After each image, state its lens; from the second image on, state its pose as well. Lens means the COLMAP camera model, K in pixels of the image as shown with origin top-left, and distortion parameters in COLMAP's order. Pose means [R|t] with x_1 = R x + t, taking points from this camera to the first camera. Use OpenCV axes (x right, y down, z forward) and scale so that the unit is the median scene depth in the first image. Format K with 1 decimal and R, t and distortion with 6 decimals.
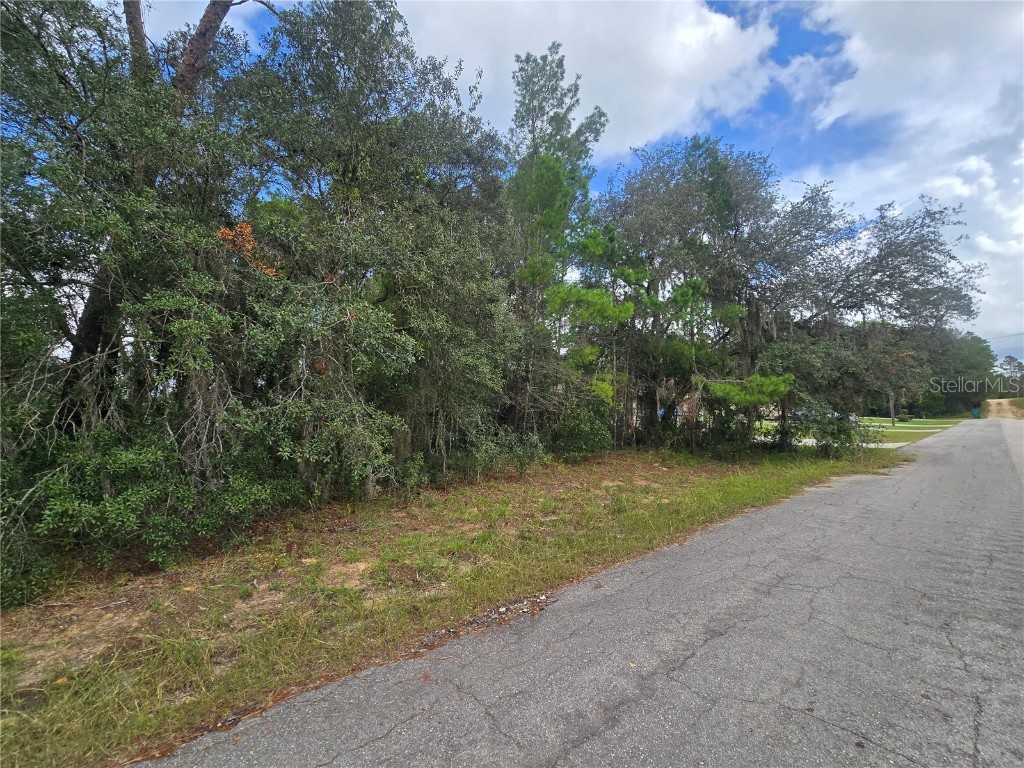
lens RADIAL K [[475.2, 0, 513.2], [0, 475.2, 335.0], [0, 0, 1]] dist [-0.005210, 0.005225]
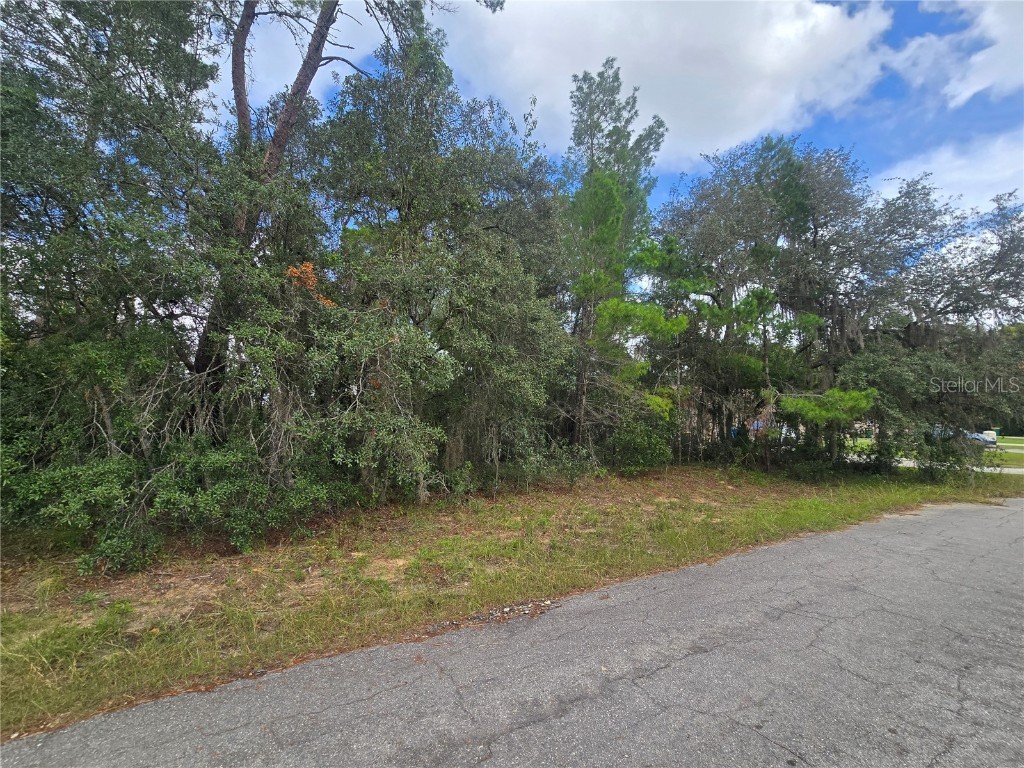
lens RADIAL K [[475.2, 0, 513.2], [0, 475.2, 335.0], [0, 0, 1]] dist [-0.005210, 0.005225]
pose [[0.983447, -0.014695, -0.180601, 0.098611], [0.011247, 0.999735, -0.020099, -0.016392], [0.180848, 0.017735, 0.983351, -0.042634]]
